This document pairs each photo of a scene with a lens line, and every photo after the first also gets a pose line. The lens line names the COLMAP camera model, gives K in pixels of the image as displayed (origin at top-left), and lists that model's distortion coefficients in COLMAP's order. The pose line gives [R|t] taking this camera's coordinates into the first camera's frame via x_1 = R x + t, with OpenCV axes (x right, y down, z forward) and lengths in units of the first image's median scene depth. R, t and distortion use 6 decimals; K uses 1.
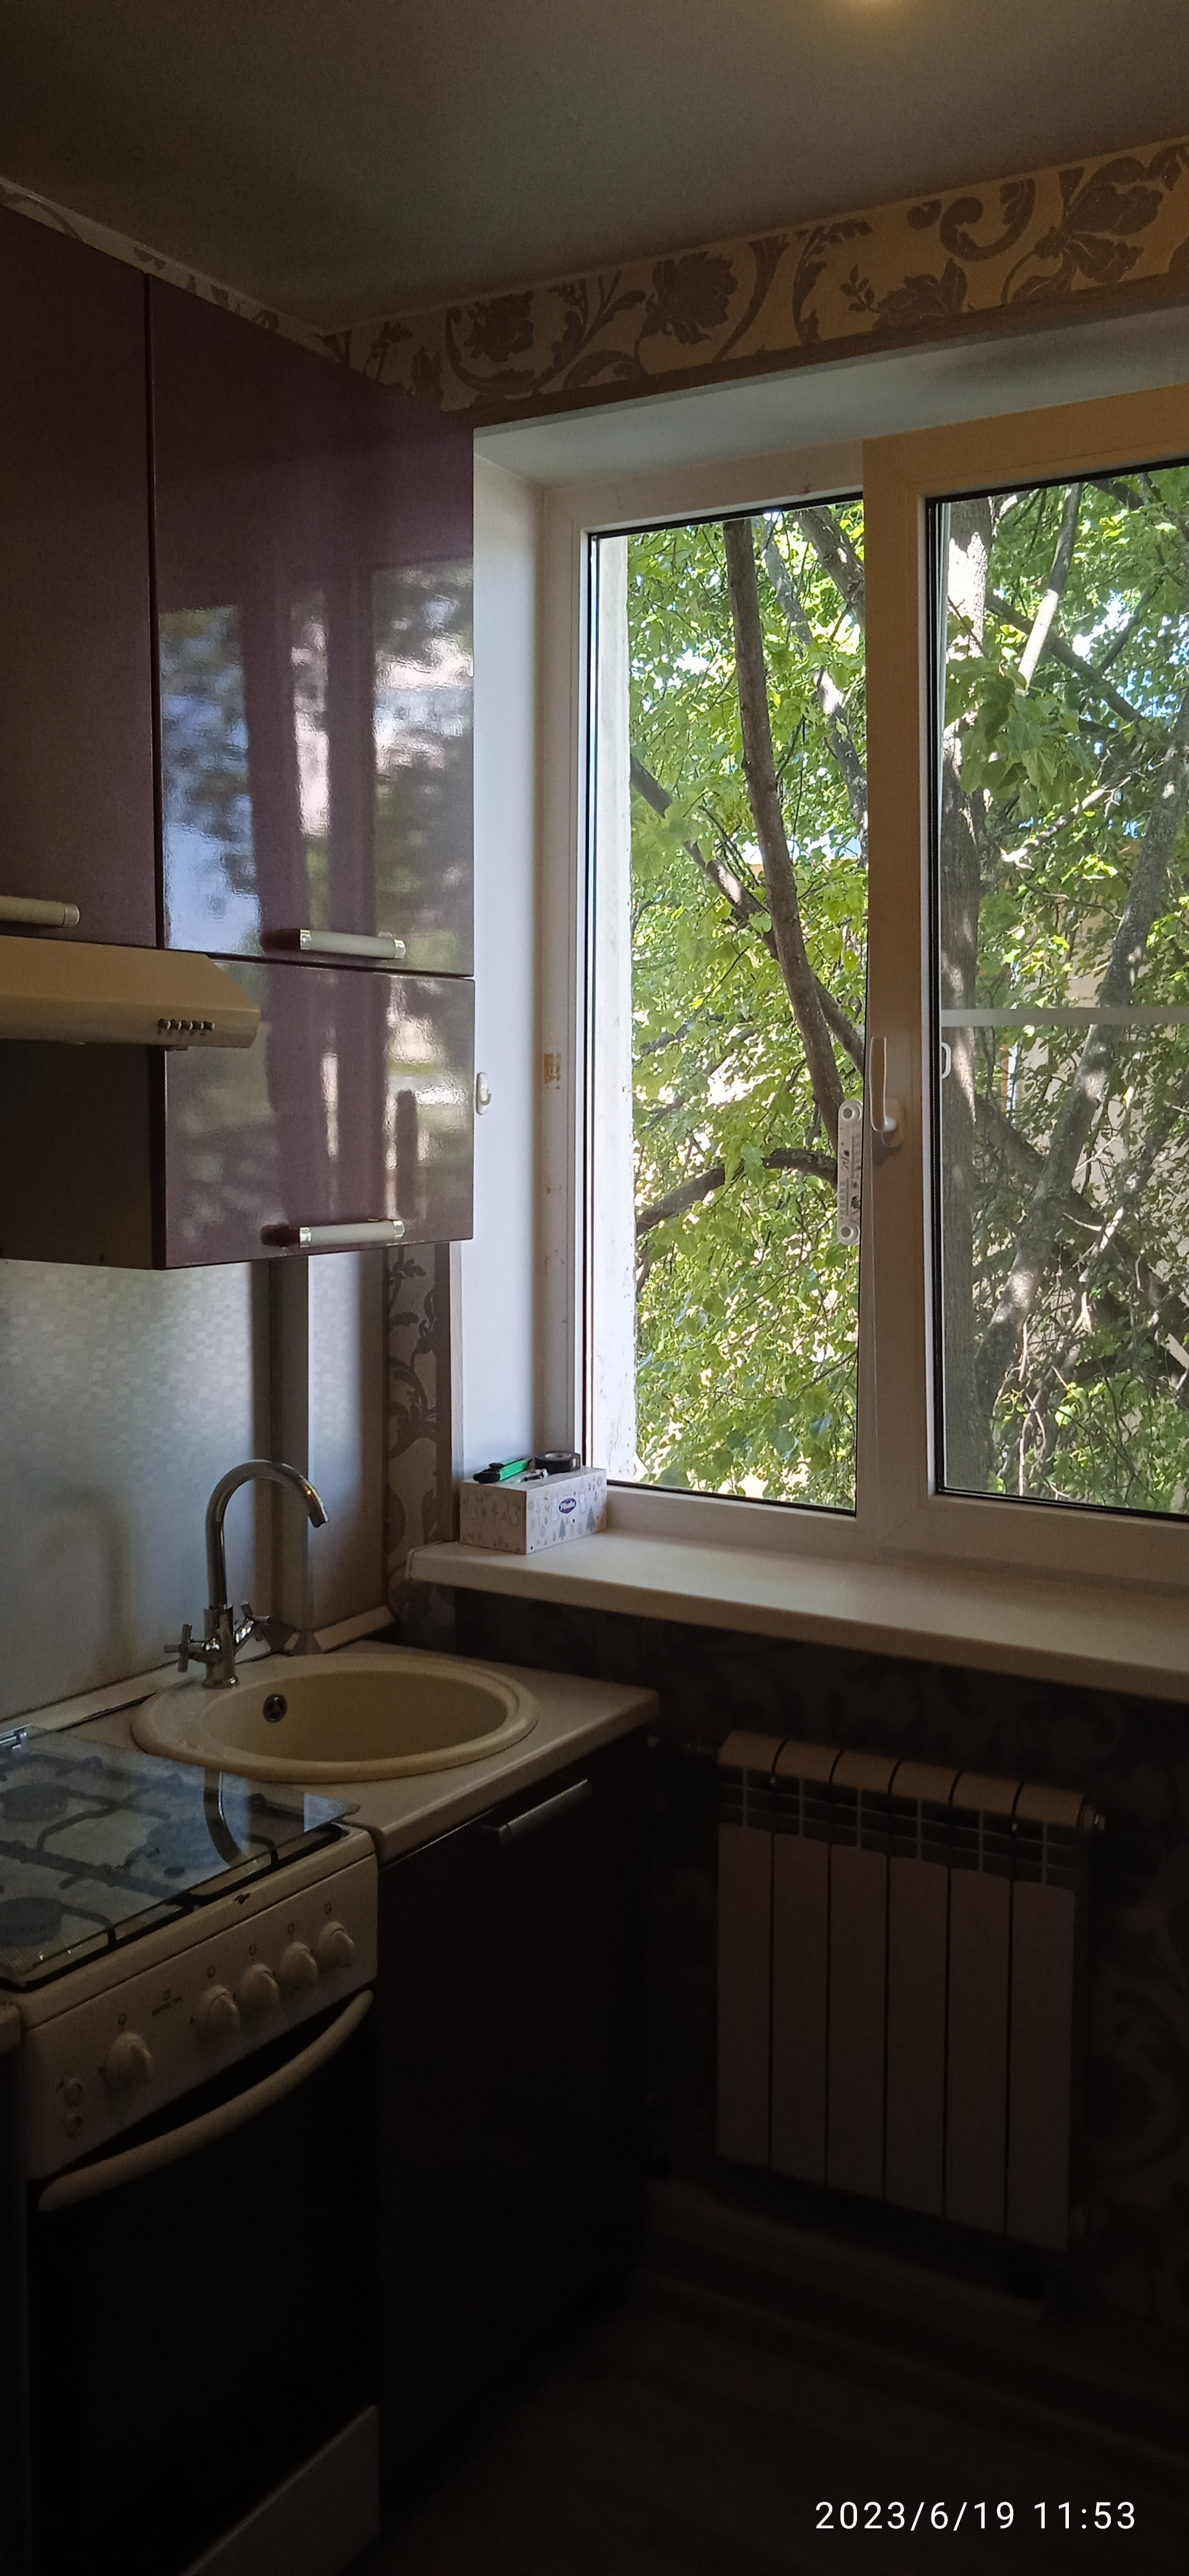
lens RADIAL K [[2189.3, 0, 594.5], [0, 2189.3, 1288.0], [0, 0, 1]] dist [0.087258, -0.097590]
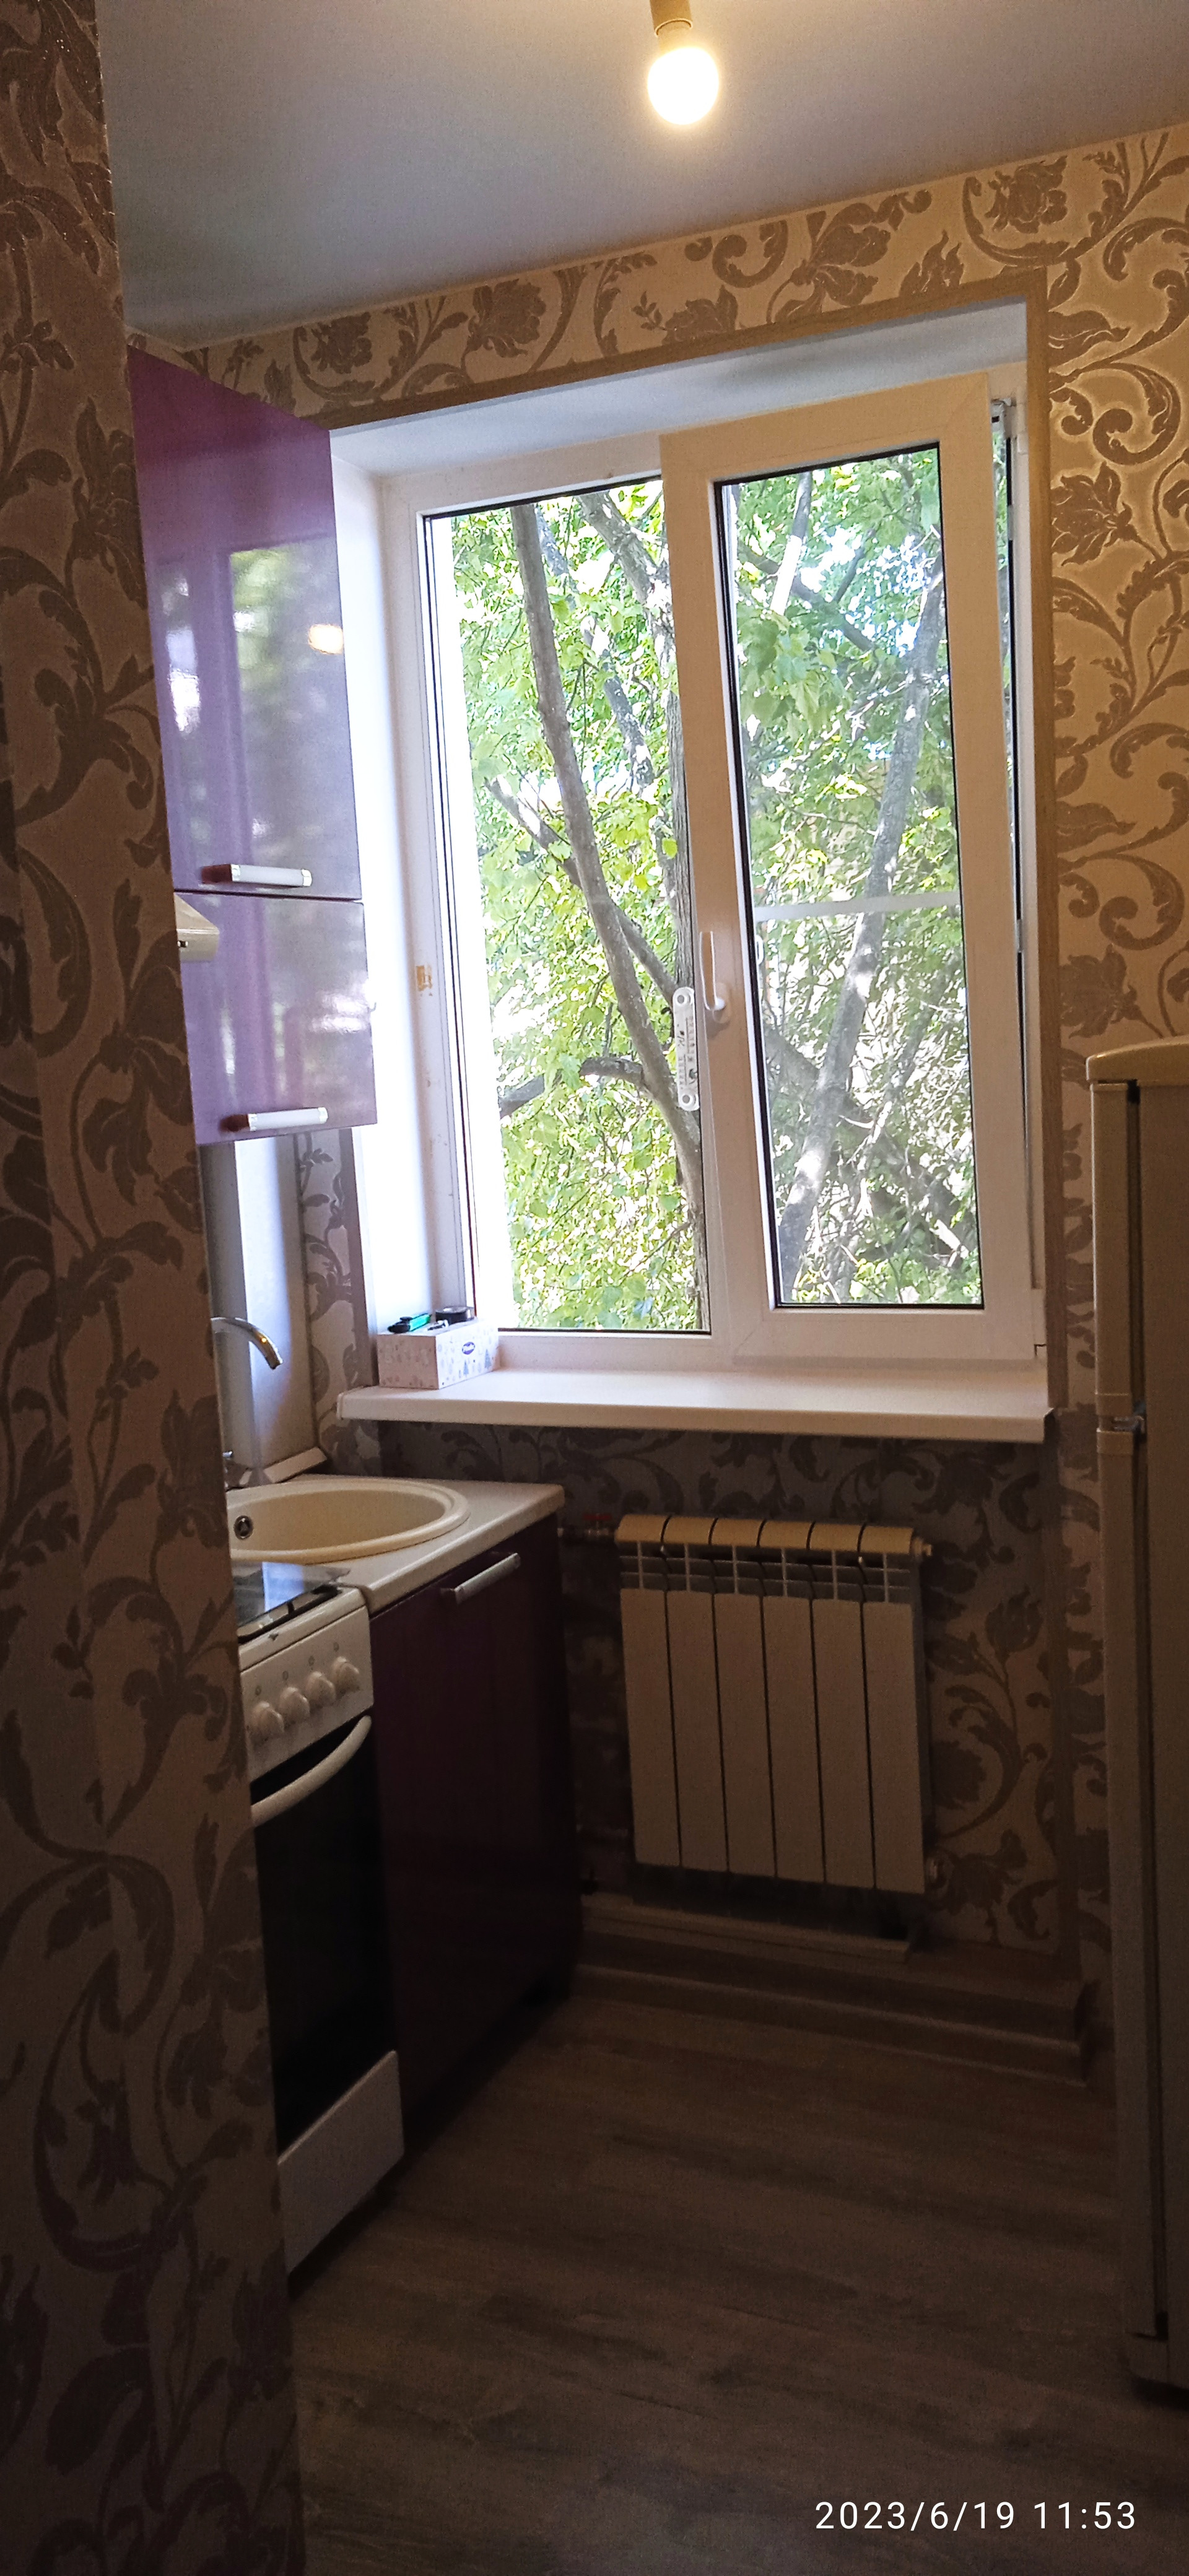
lens RADIAL K [[2243.9, 0, 594.5], [0, 2243.9, 1288.0], [0, 0, 1]] dist [0.158085, -0.220446]
pose [[0.991353, -0.075357, 0.107430, -0.078050], [0.073319, 0.997048, 0.022800, 0.047833], [-0.108831, -0.014727, 0.993951, -0.229547]]
